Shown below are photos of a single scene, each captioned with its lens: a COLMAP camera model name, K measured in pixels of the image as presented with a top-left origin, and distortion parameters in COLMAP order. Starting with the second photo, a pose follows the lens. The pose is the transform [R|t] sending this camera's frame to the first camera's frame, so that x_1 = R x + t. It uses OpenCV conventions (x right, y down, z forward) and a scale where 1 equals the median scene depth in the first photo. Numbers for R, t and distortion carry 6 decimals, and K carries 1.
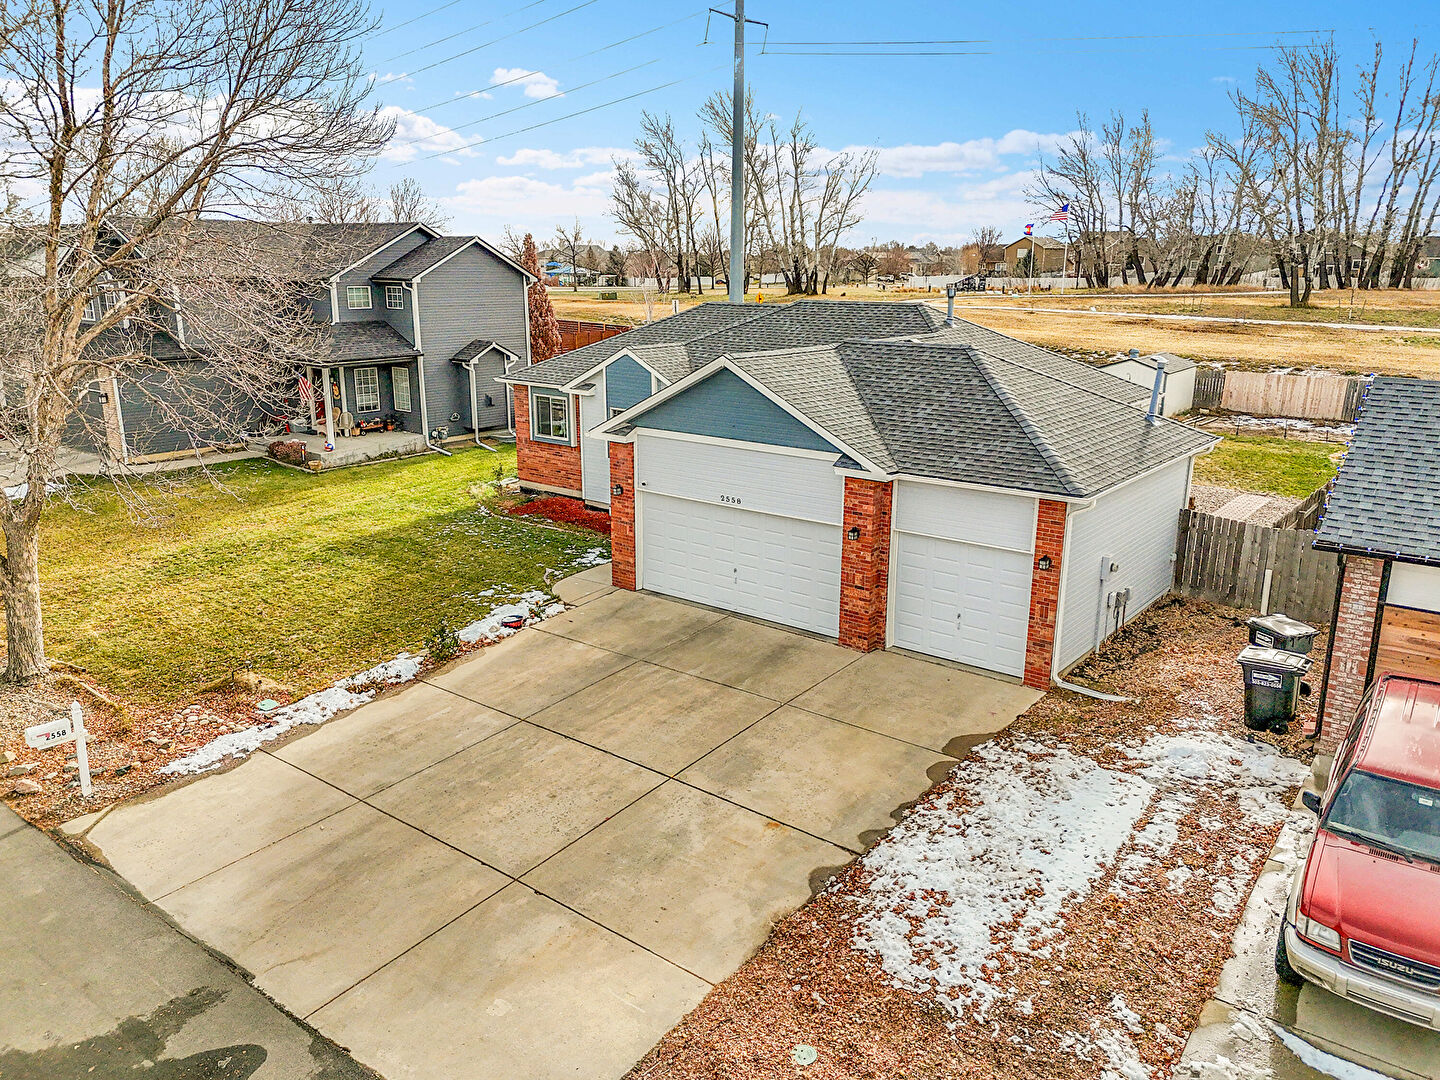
lens RADIAL K [[1051.9, 0, 727.3], [0, 1051.9, 539.6], [0, 0, 1]] dist [0.084067, -0.088201]
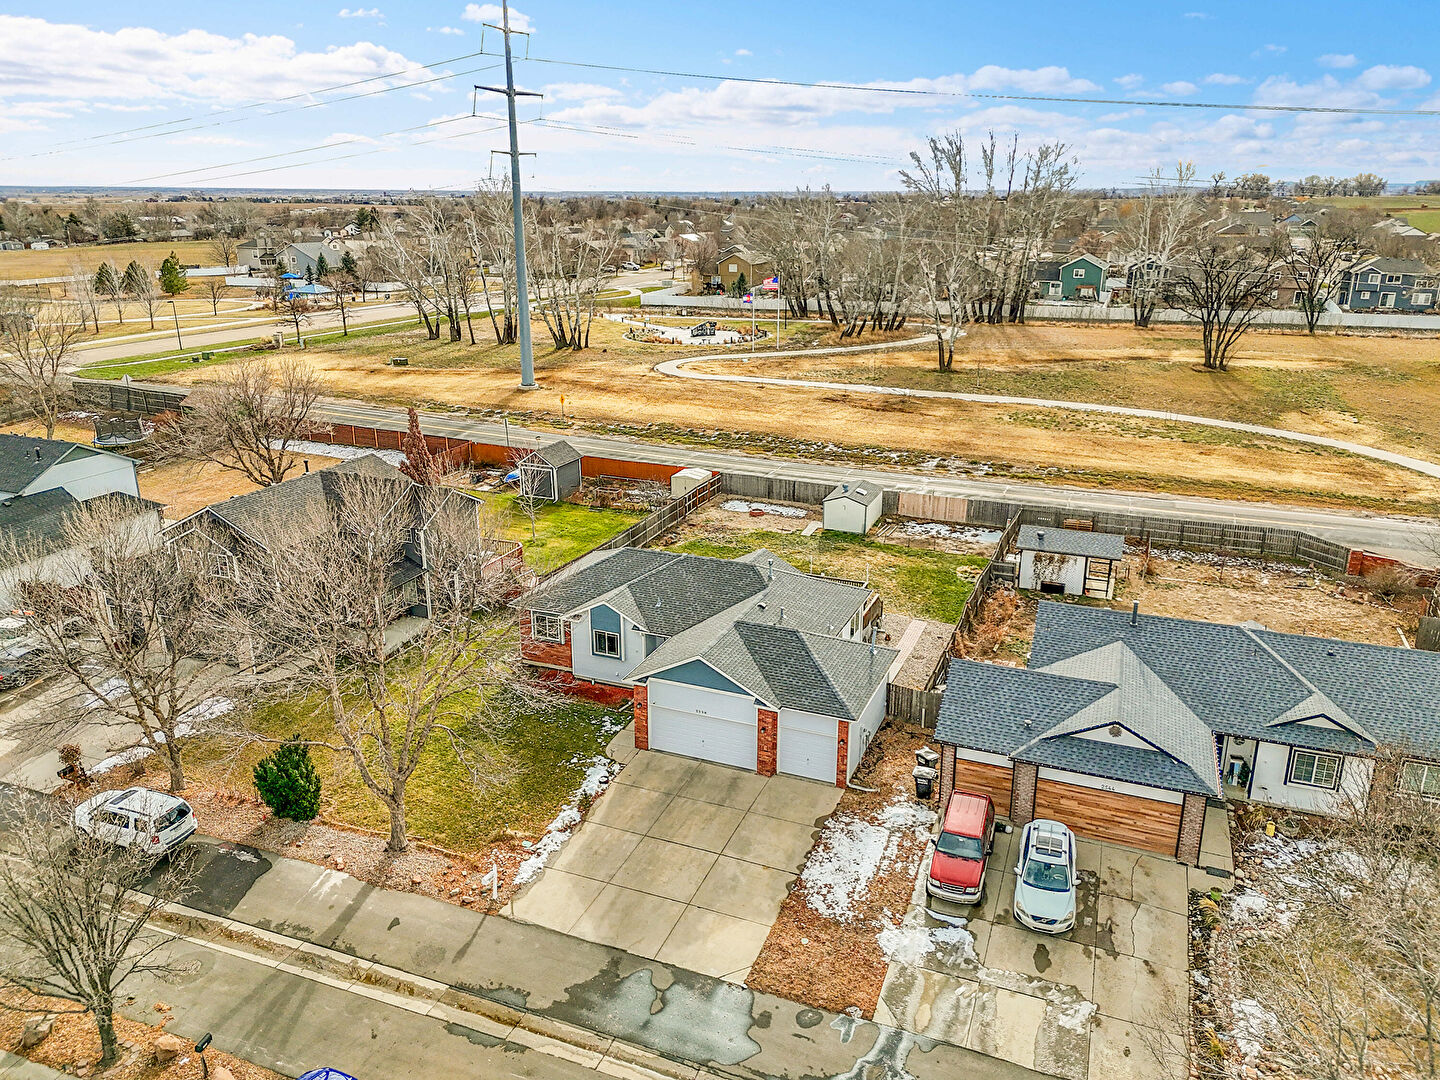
lens RADIAL K [[1051.9, 0, 727.3], [0, 1051.9, 539.6], [0, 0, 1]] dist [0.084067, -0.088201]
pose [[0.962023, -0.087904, 0.258427, -0.592991], [0.071351, 0.994794, 0.072764, -0.681503], [-0.263478, -0.051562, 0.963287, -1.378754]]
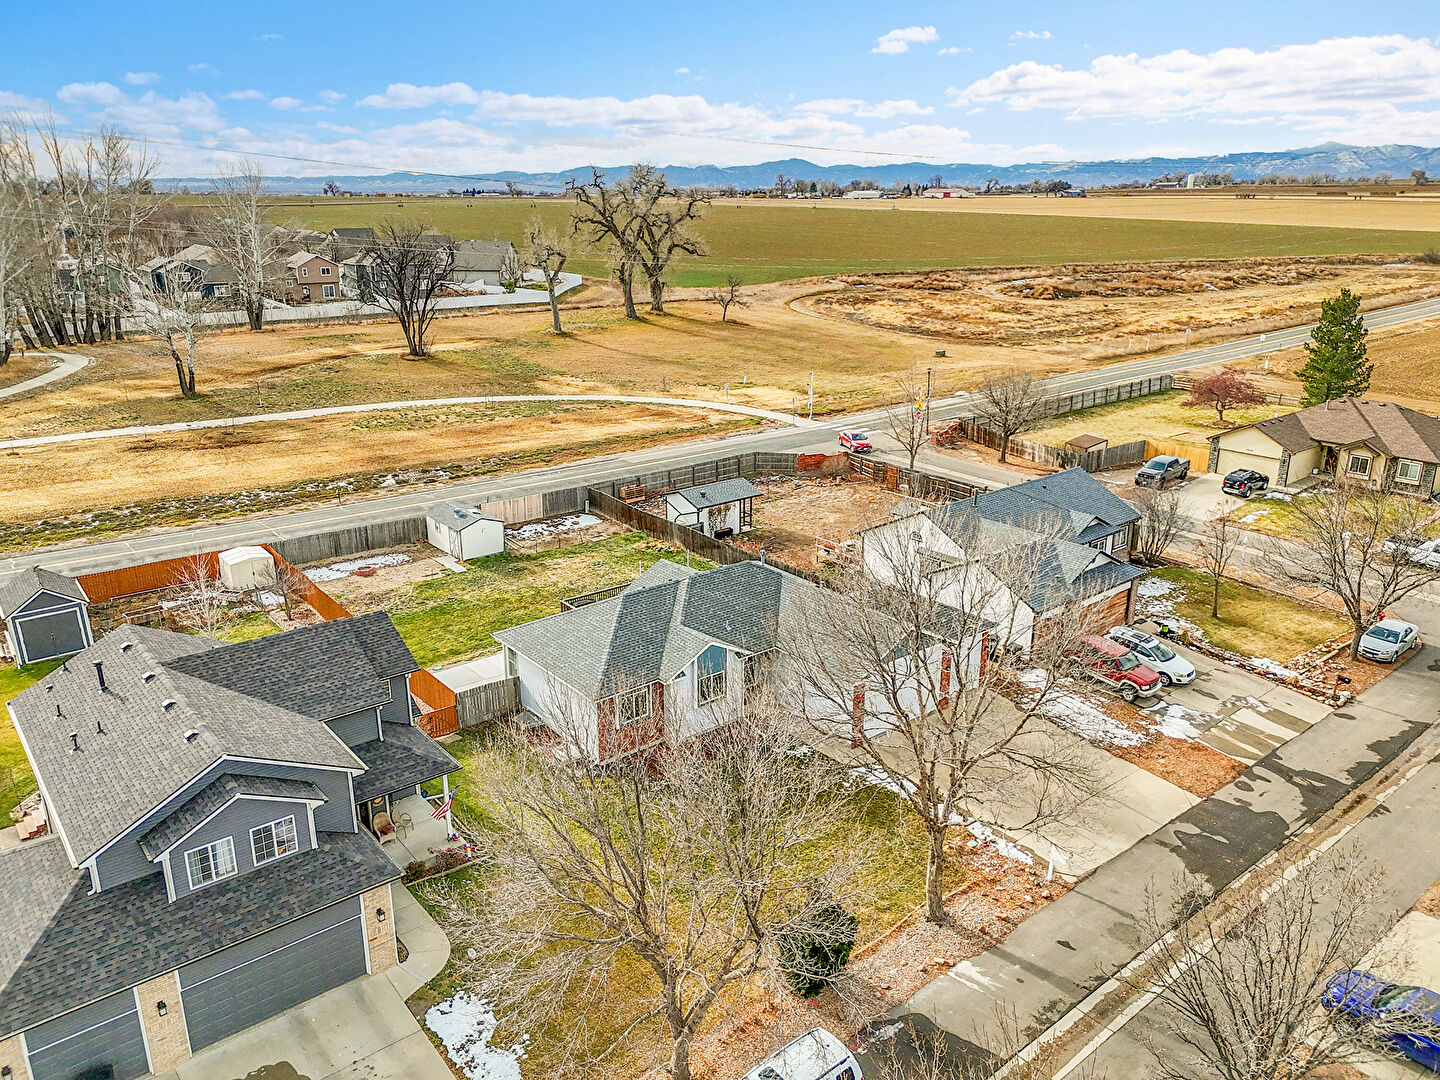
lens RADIAL K [[1051.9, 0, 727.3], [0, 1051.9, 539.6], [0, 0, 1]] dist [0.084067, -0.088201]
pose [[0.223335, -0.306496, 0.925301, -2.657712], [0.243719, 0.936685, 0.251442, -1.252016], [-0.943781, 0.169358, 0.283893, 0.796506]]
